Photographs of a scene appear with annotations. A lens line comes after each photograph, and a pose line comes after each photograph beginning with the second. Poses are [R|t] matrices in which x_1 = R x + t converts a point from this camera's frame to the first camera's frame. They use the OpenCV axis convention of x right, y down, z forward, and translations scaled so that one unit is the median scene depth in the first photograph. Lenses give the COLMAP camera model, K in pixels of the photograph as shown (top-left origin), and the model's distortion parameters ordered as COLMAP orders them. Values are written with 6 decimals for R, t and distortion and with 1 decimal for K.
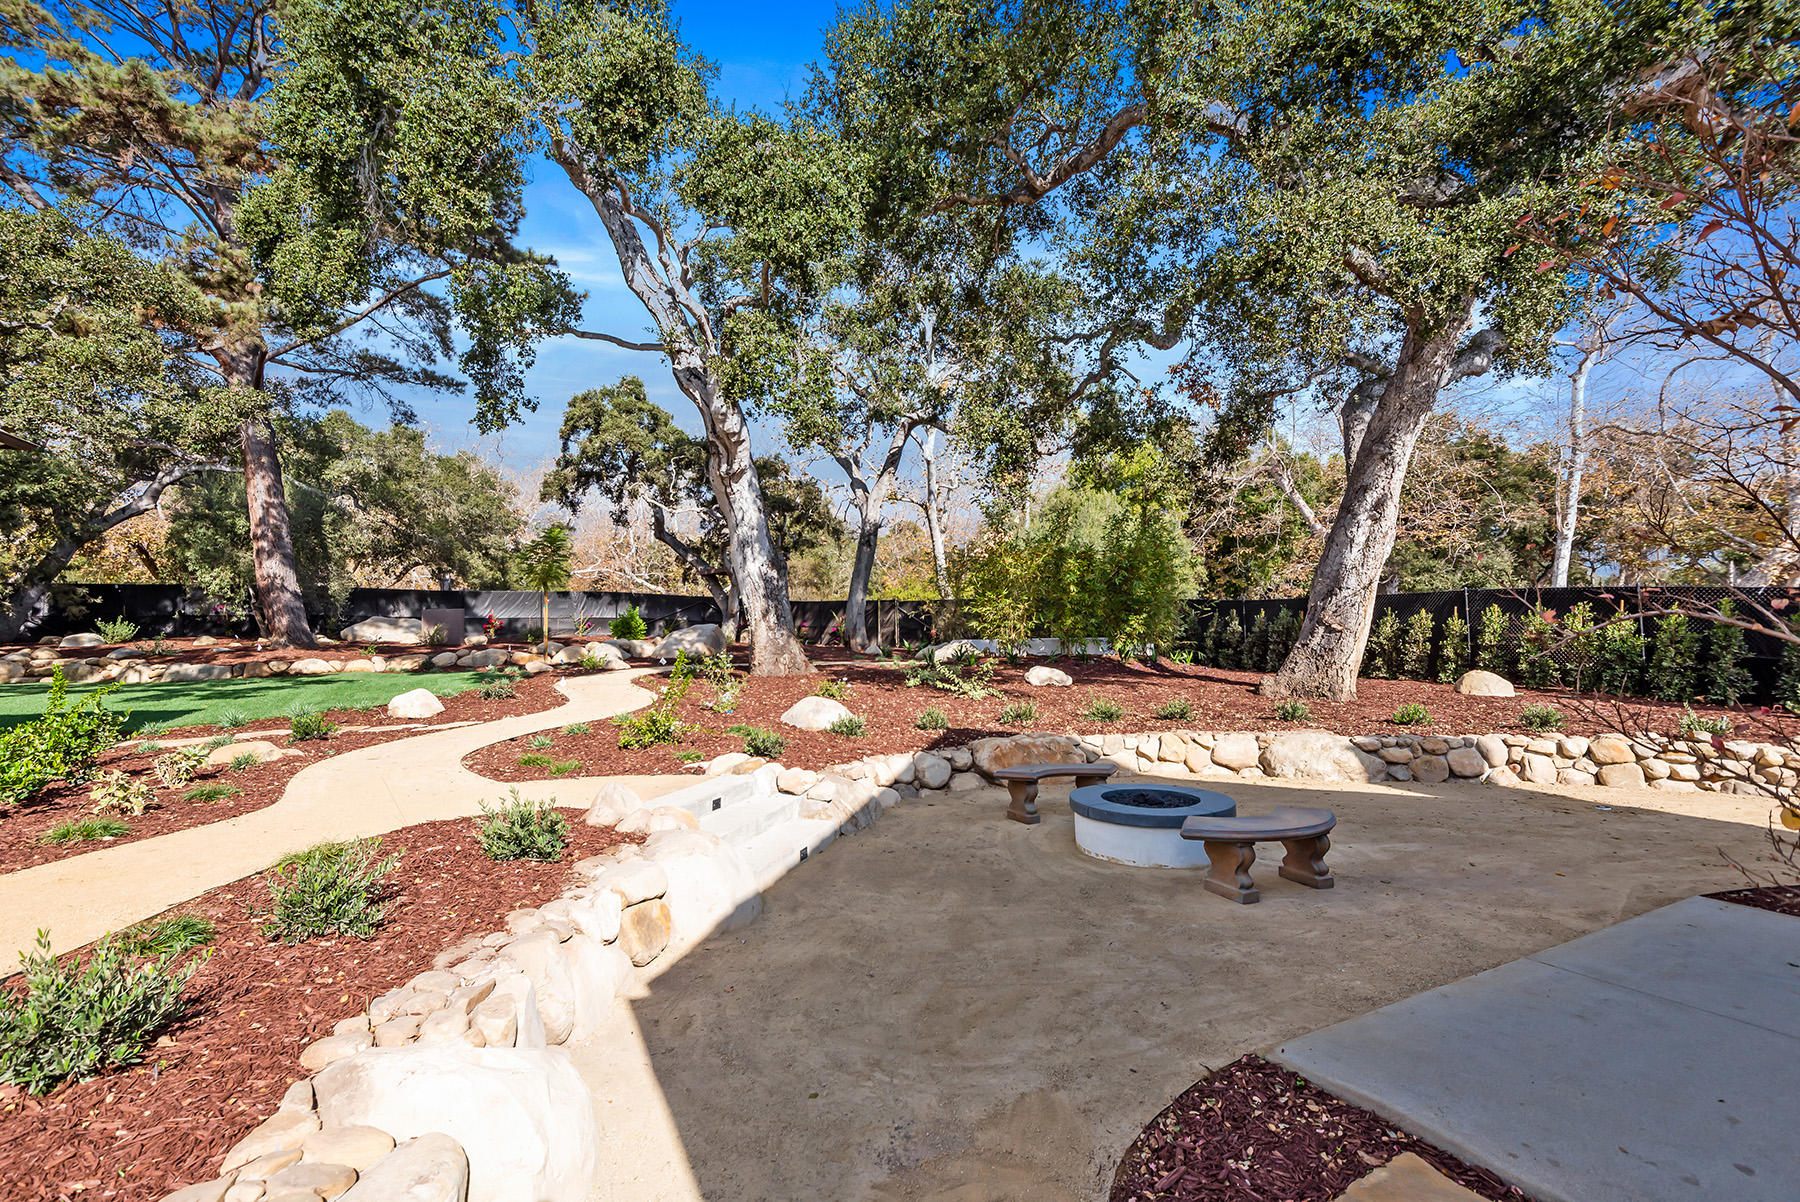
lens RADIAL K [[873.0, 0, 901.8], [0, 873.0, 616.4], [0, 0, 1]] dist [0.001415, -0.001248]
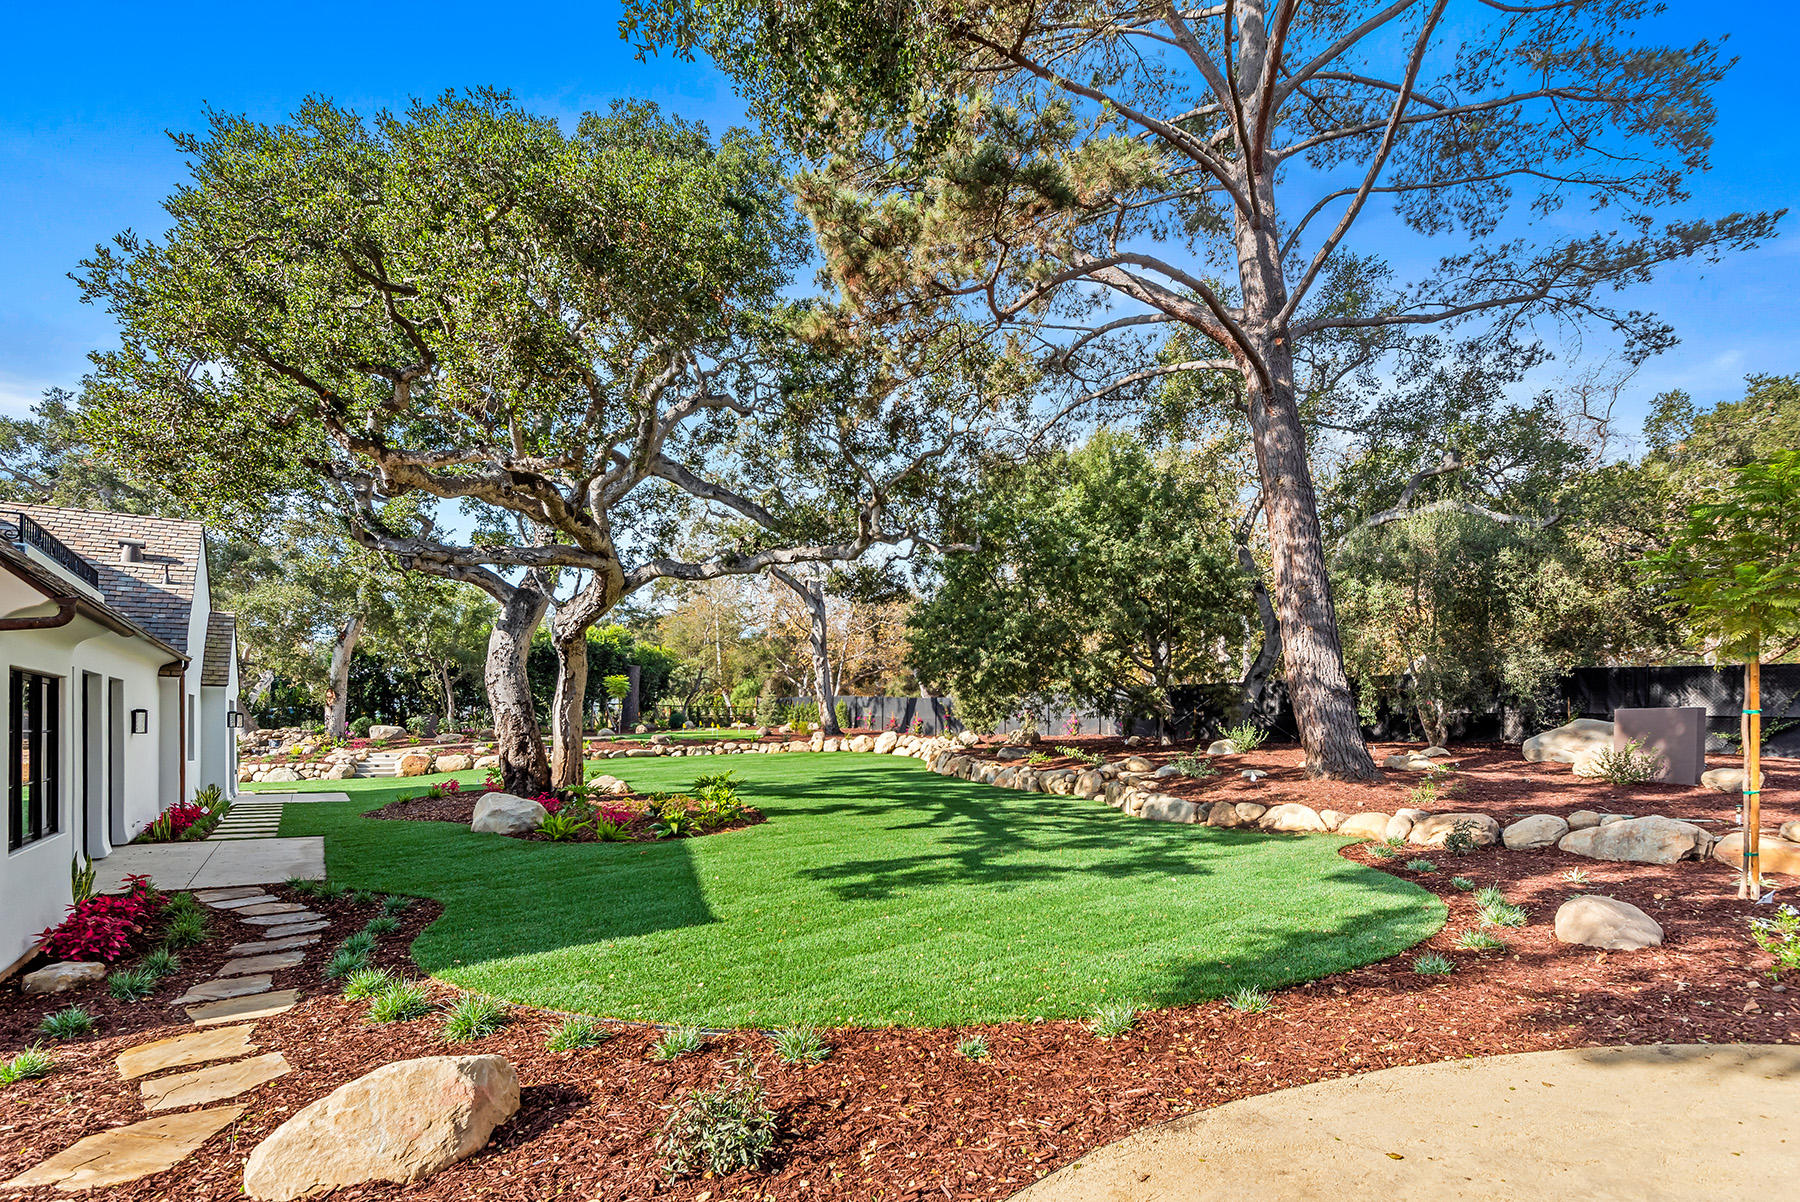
lens RADIAL K [[892.0, 0, 867.1], [0, 892.0, 723.3], [0, 0, 1]] dist [0.001998, 0.000218]
pose [[0.130454, 0.011526, -0.991387, -0.089414], [0.015954, 0.999779, 0.013723, -0.011725], [0.991326, -0.017606, 0.130241, 0.444721]]
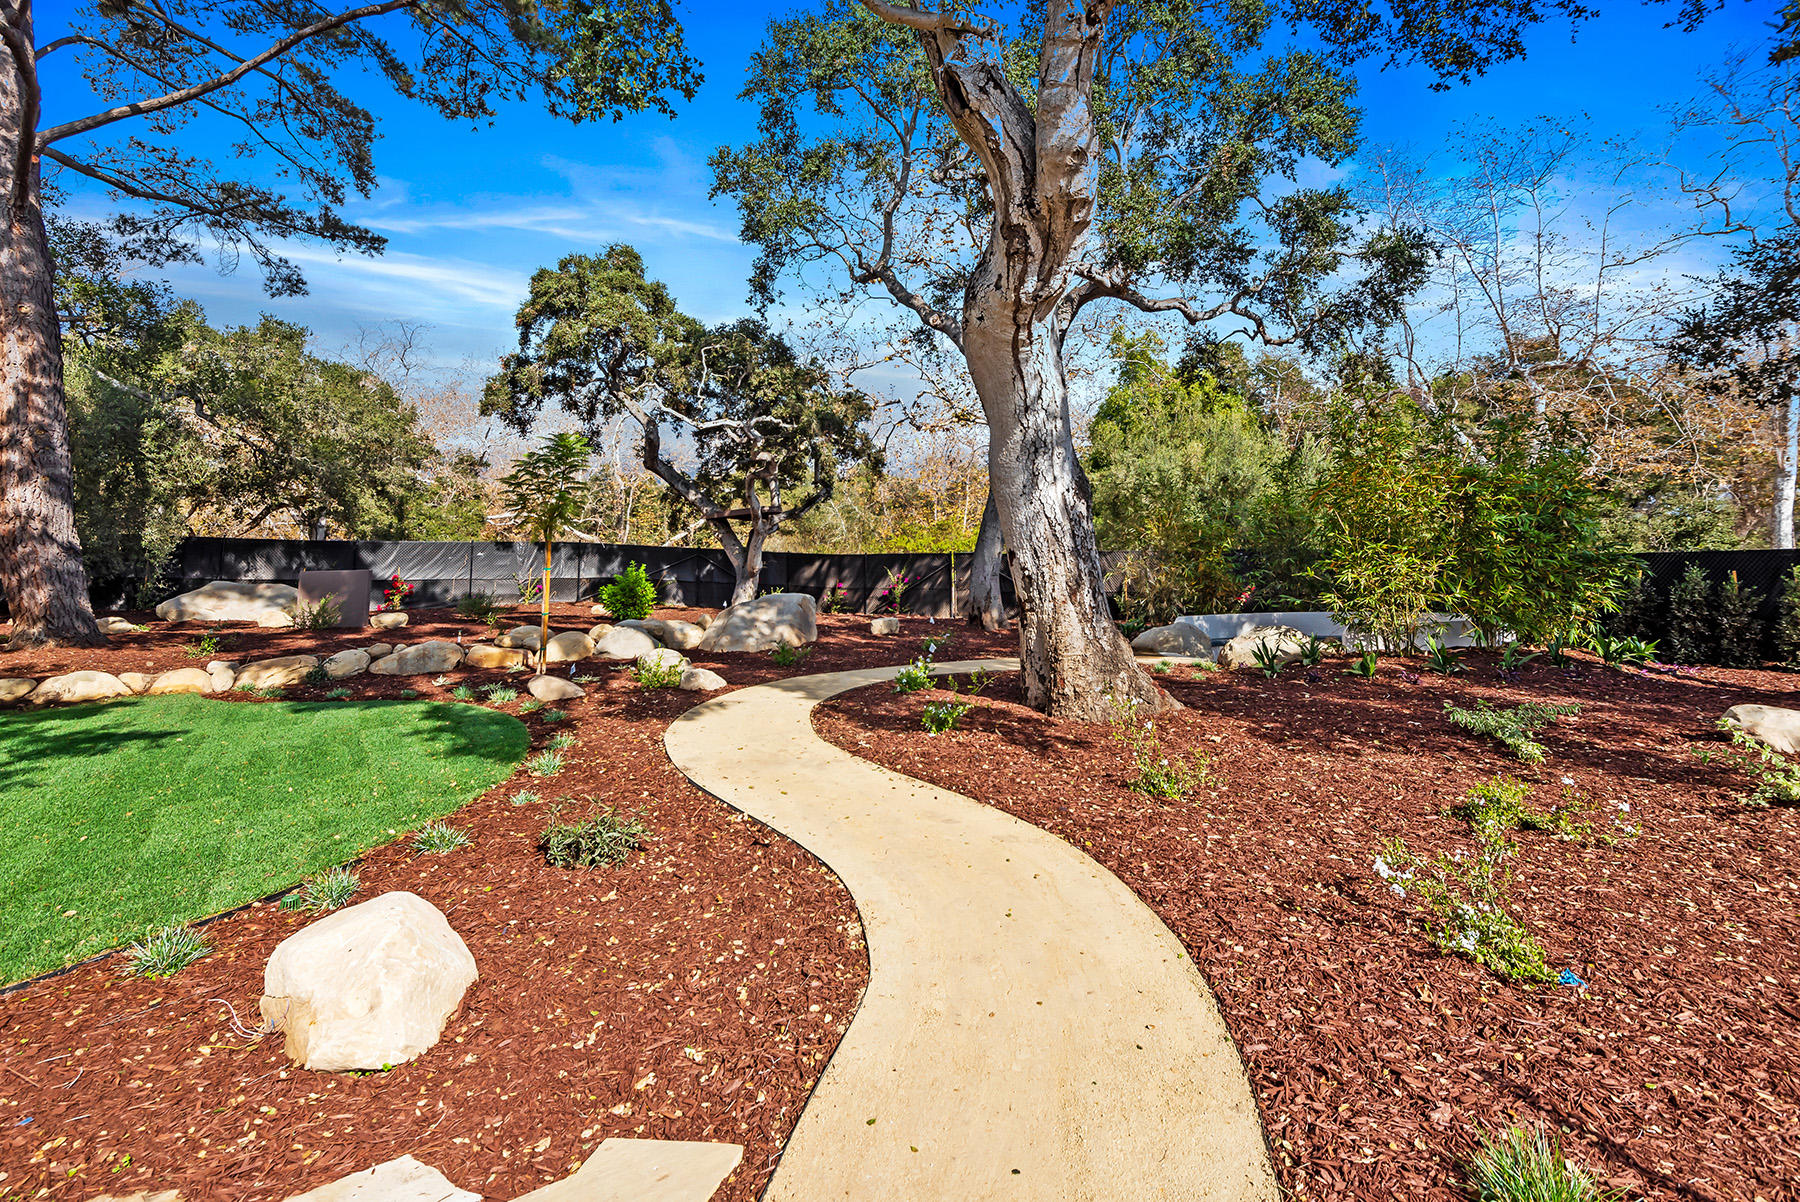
lens RADIAL K [[873.0, 0, 892.4], [0, 873.0, 474.3], [0, 0, 1]] dist [0.001415, -0.001248]
pose [[0.993350, 0.007797, 0.114871, -0.174088], [0.004209, 0.994579, -0.103898, -0.008782], [-0.115058, 0.103691, 0.987932, 0.283409]]
